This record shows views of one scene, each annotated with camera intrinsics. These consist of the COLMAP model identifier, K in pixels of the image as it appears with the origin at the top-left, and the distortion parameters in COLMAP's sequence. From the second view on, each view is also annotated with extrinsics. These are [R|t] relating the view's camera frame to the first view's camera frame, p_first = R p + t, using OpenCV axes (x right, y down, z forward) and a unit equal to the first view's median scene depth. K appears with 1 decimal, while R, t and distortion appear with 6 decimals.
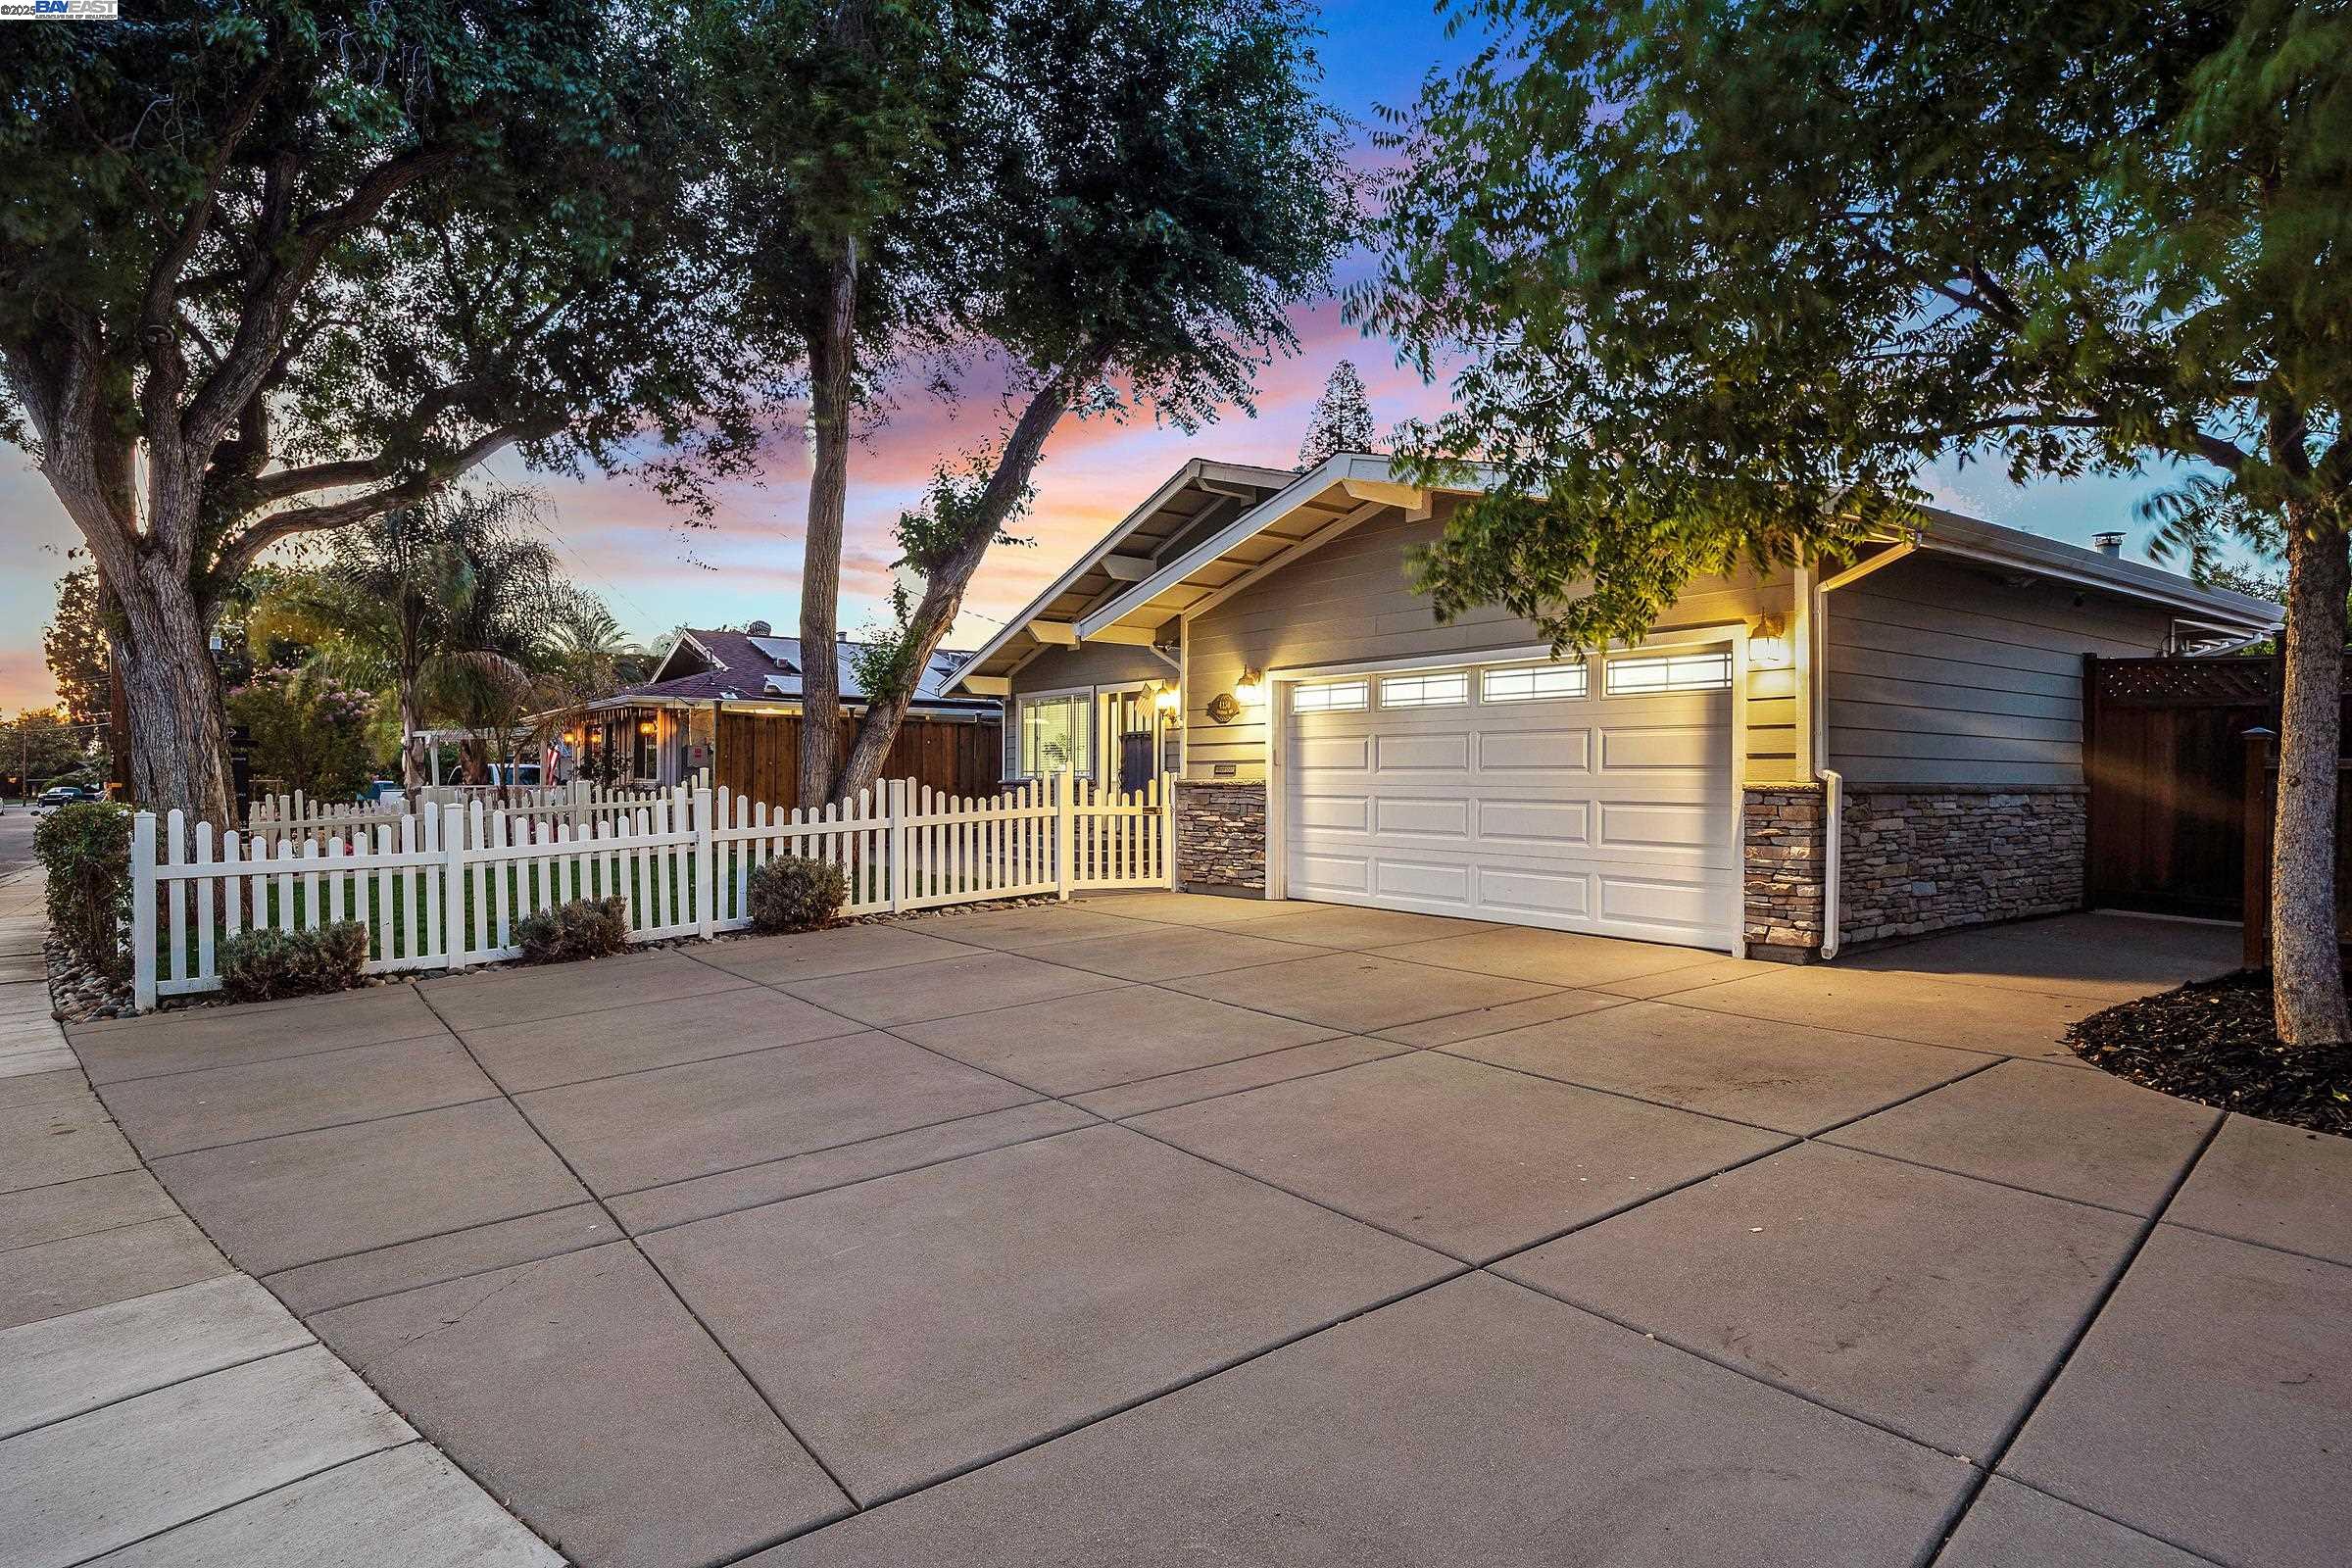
lens RADIAL K [[1255.3, 0, 1183.0], [0, 1255.3, 787.2], [0, 0, 1]] dist [-0.003024, -0.000074]
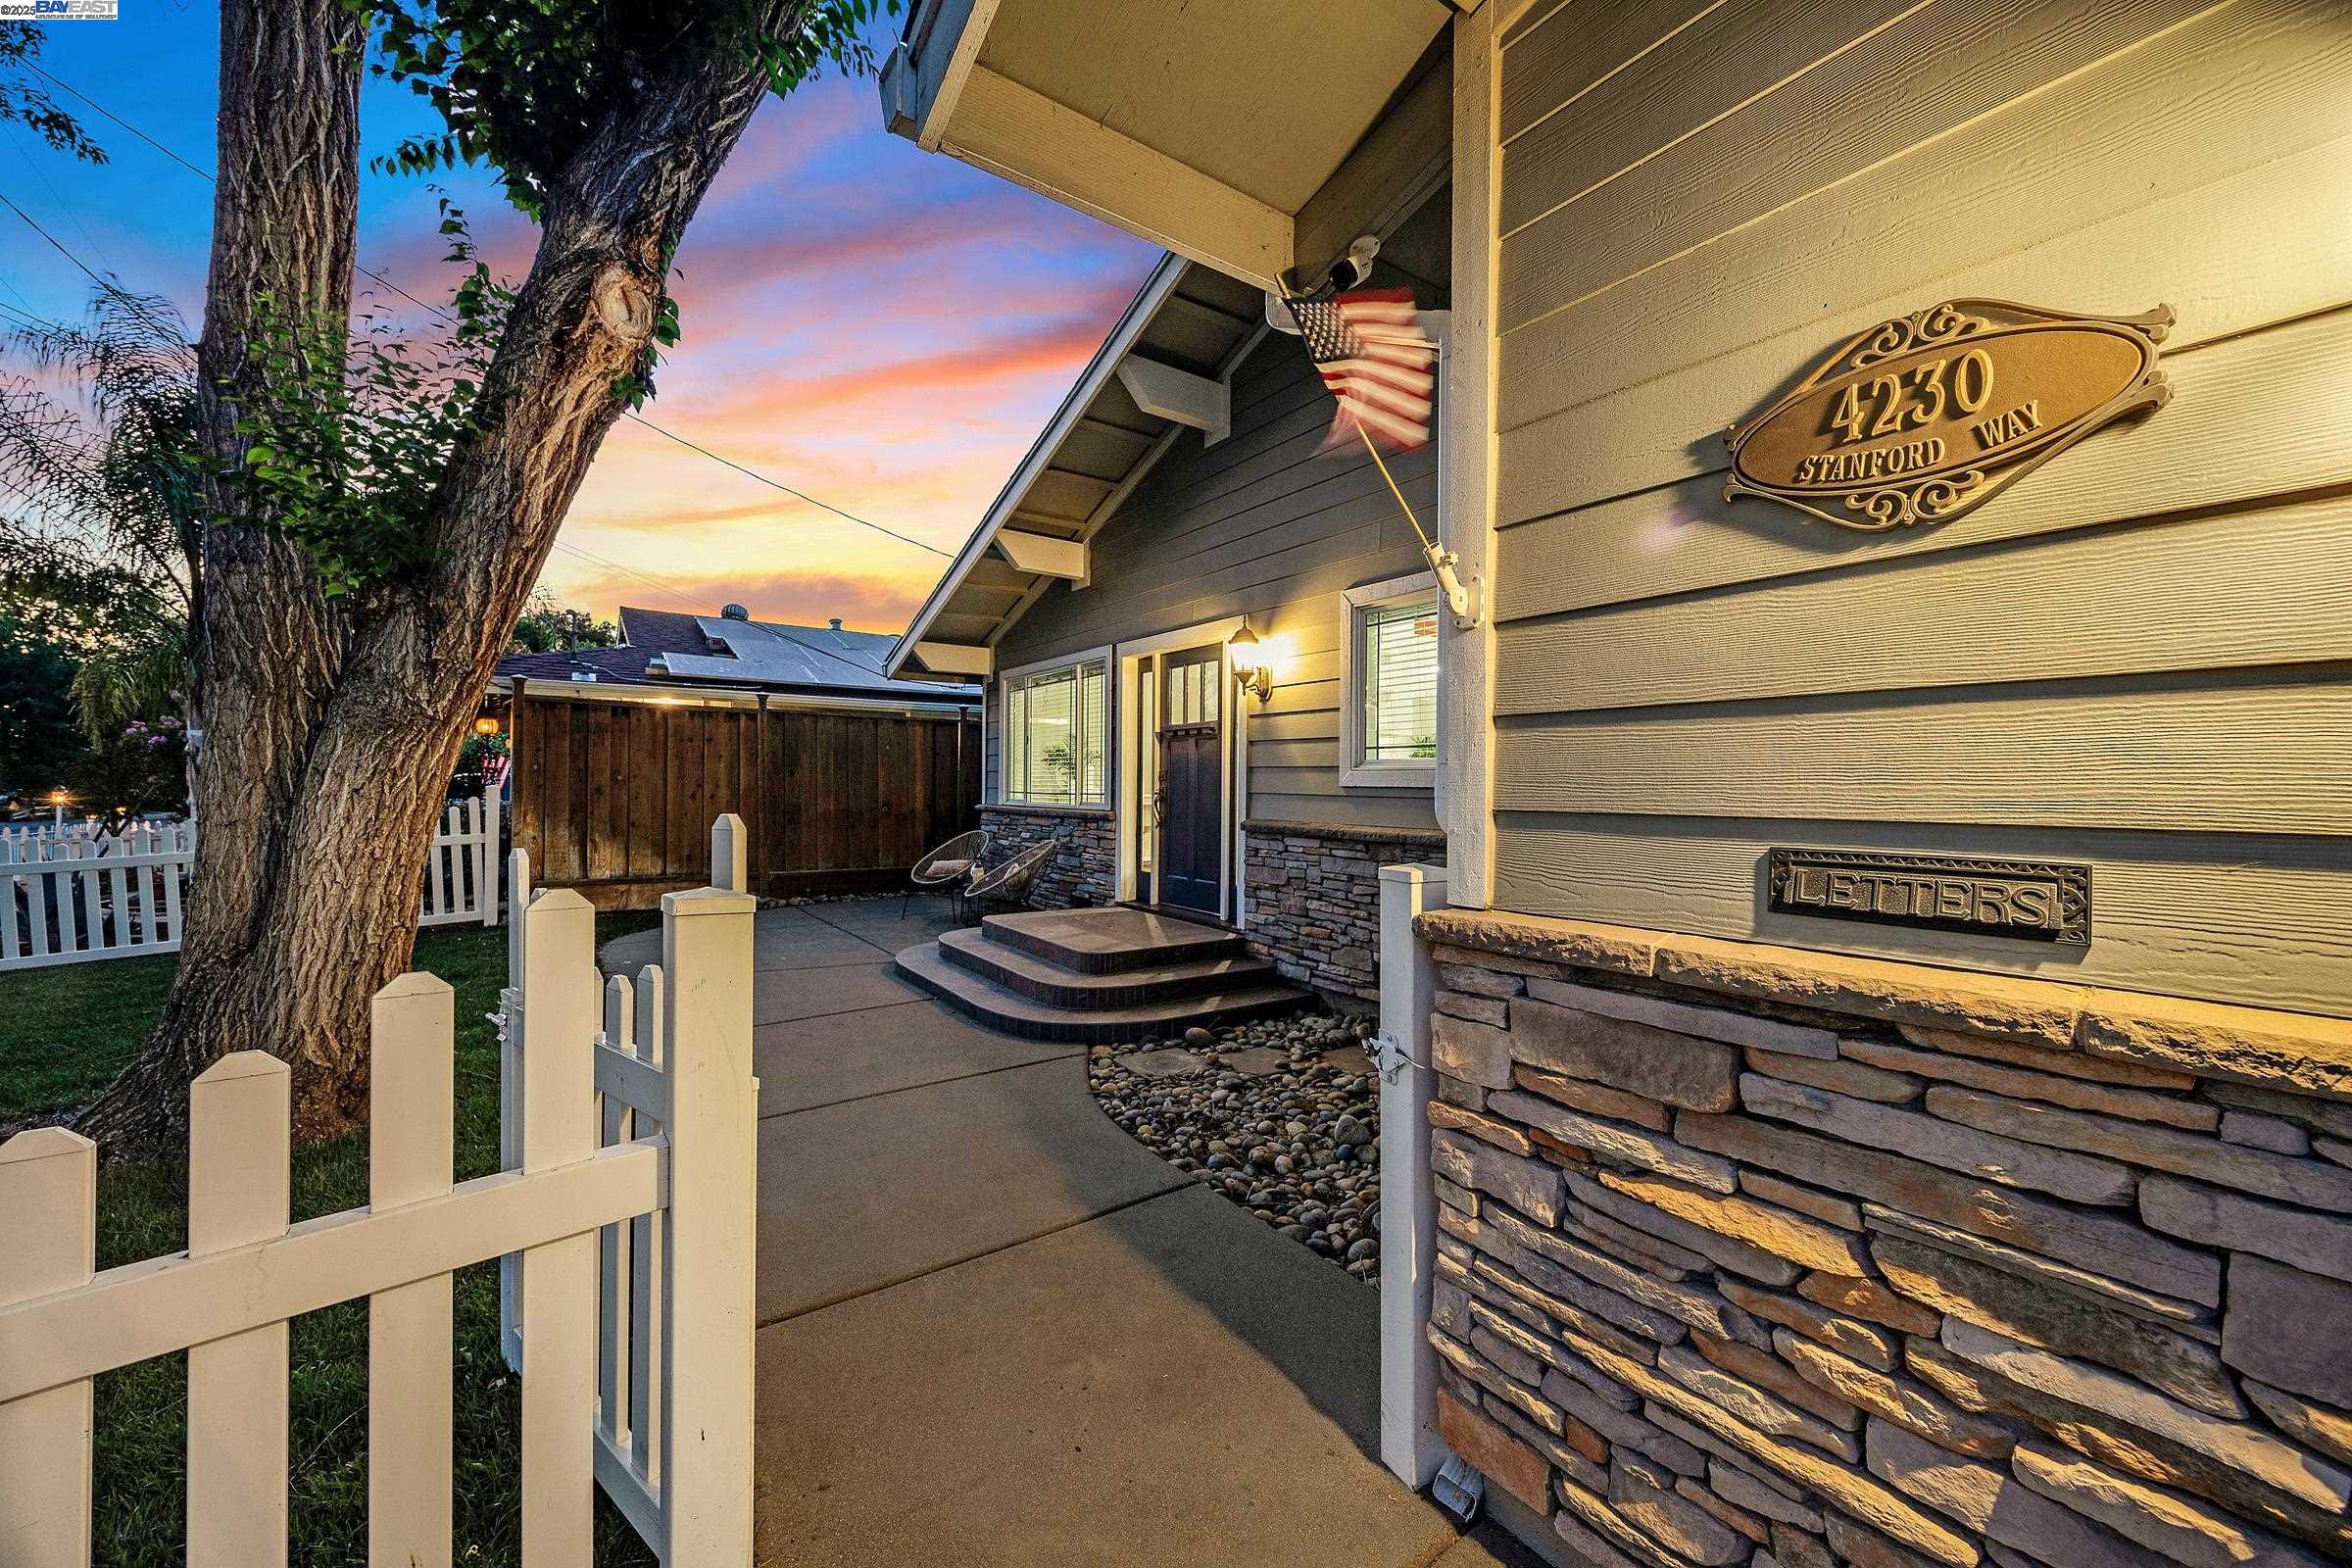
lens RADIAL K [[895.2, 0, 1166.6], [0, 895.2, 784.6], [0, 0, 1]] dist [0.000612, -0.000023]
pose [[0.998700, 0.004388, -0.050779, -0.039016], [-0.004569, 0.999984, -0.003461, -0.024689], [0.050763, 0.003688, 0.998704, 0.900893]]
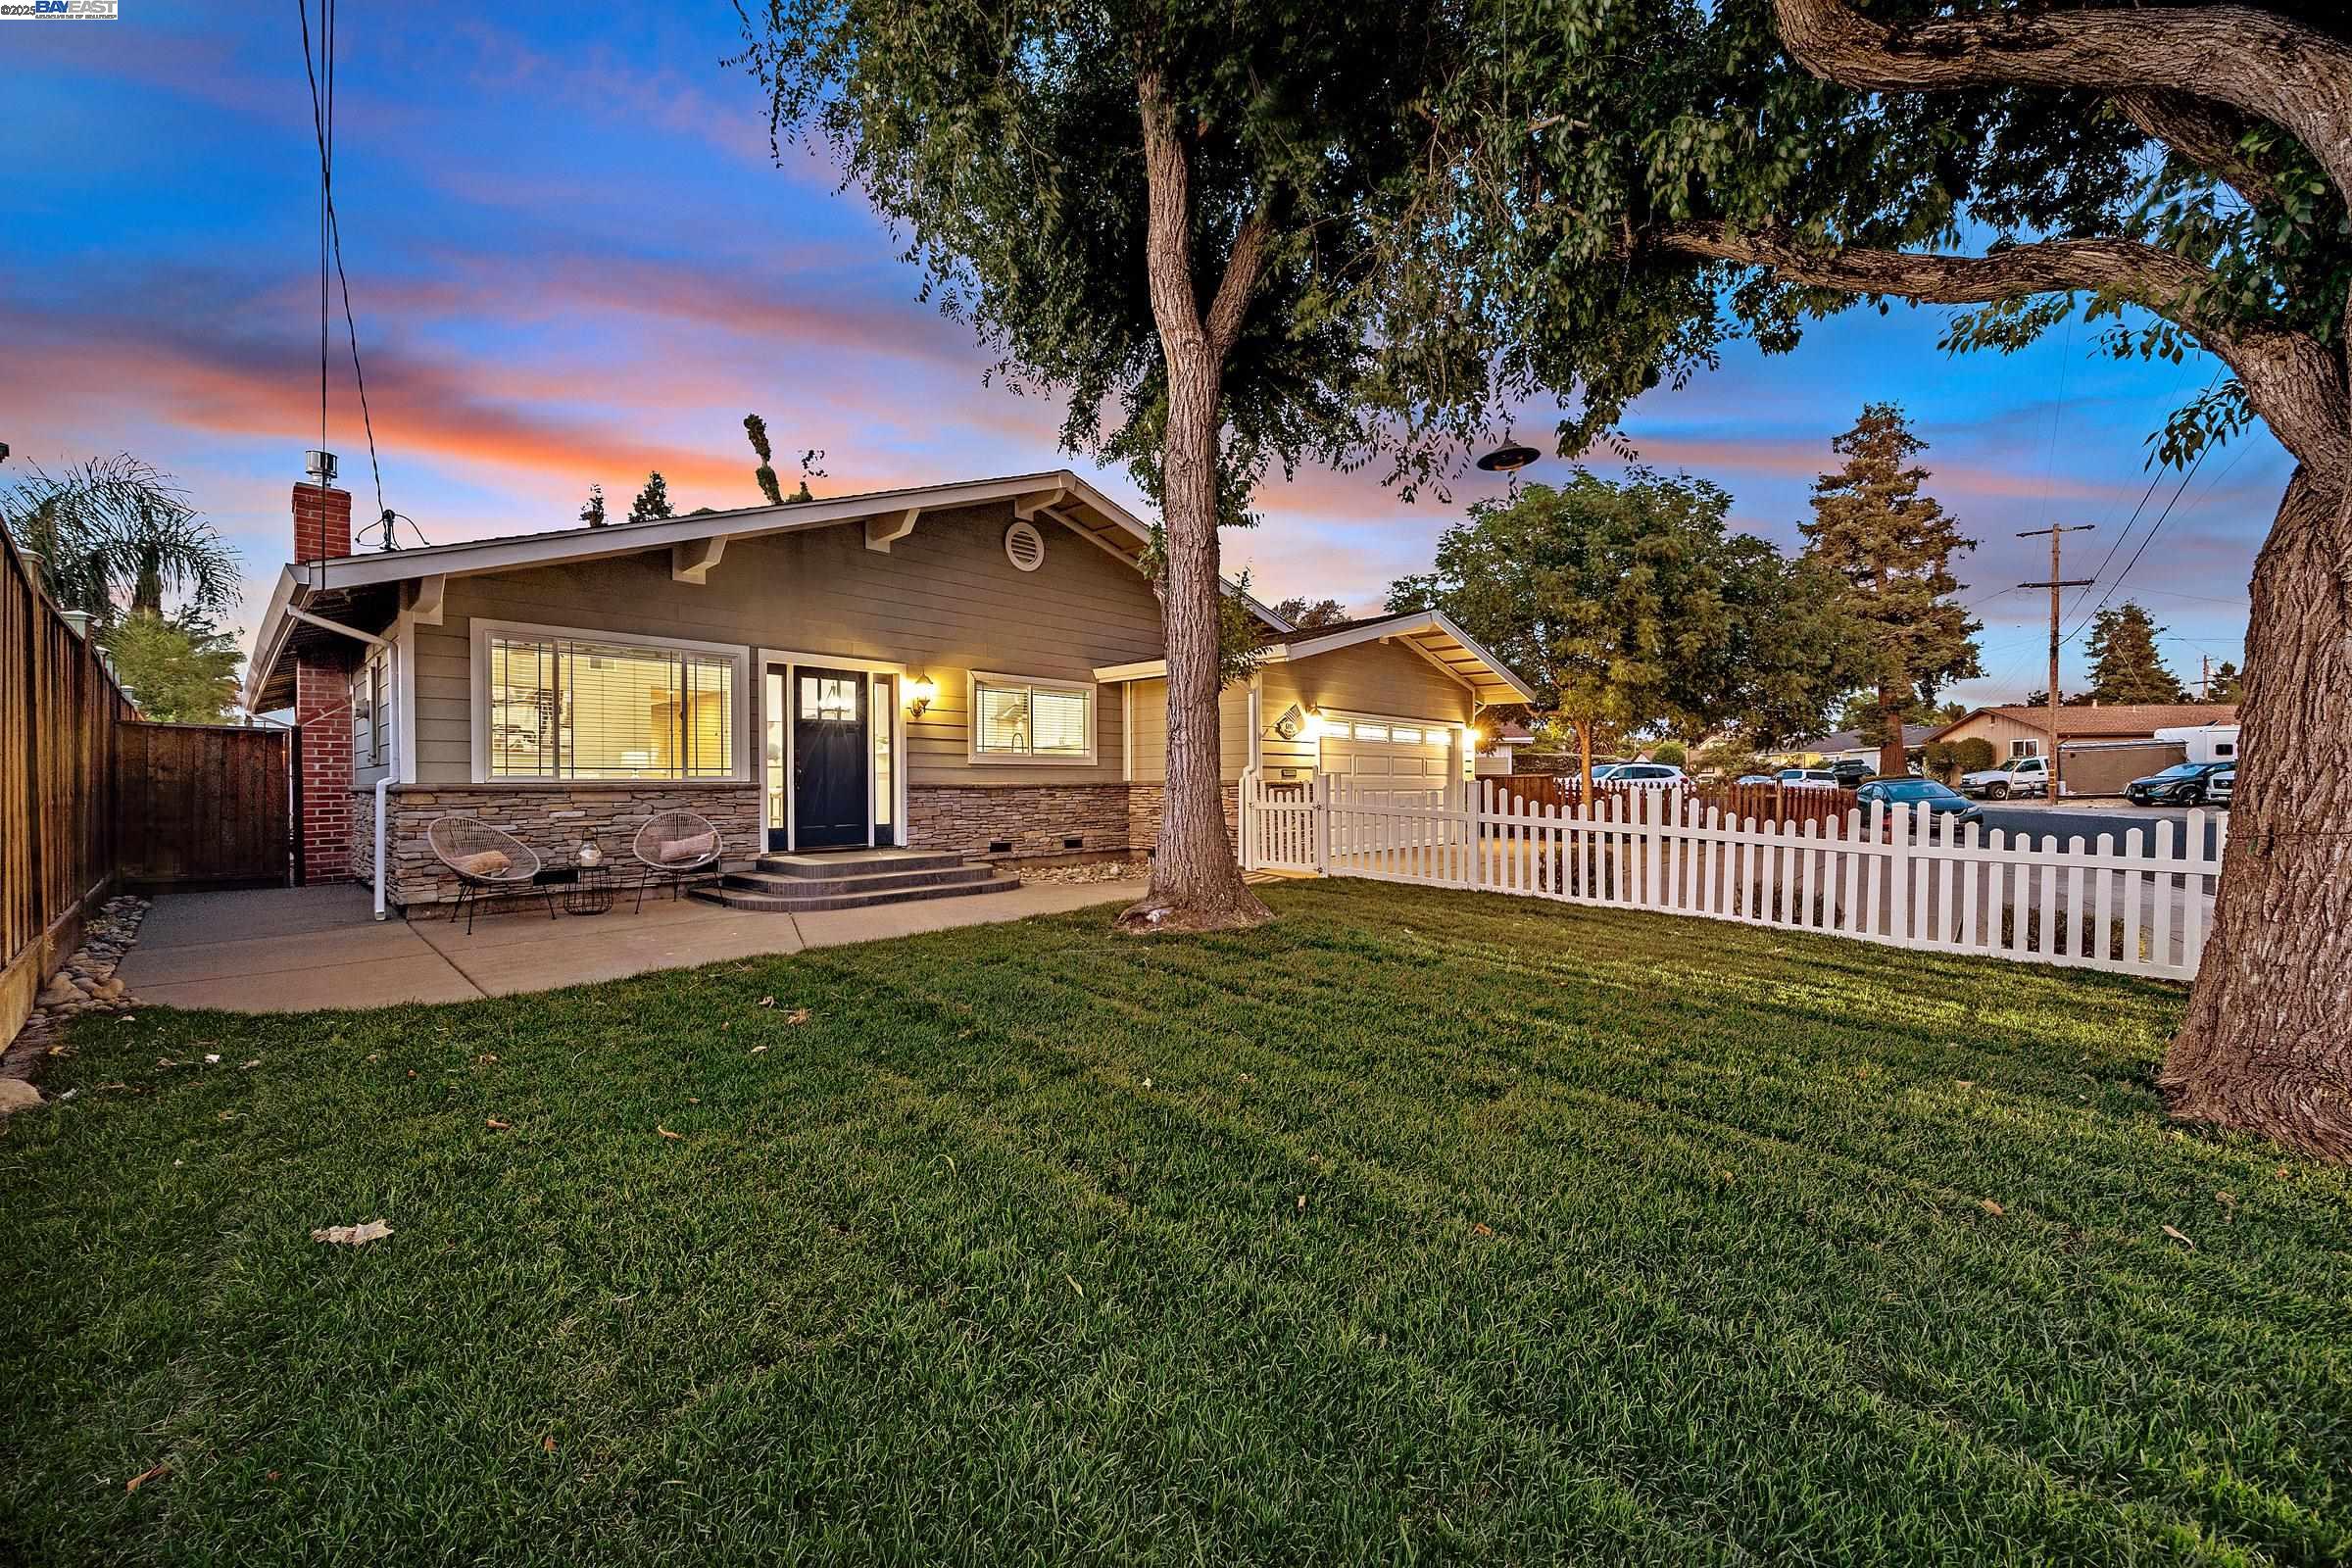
lens RADIAL K [[895.2, 0, 1185.6], [0, 895.2, 782.4], [0, 0, 1]] dist [0.000612, -0.000023]
pose [[-0.185720, -0.003896, 0.982595, -0.910729], [0.006677, 0.999964, 0.005227, -0.009841], [-0.982580, 0.007531, -0.185687, 1.291078]]
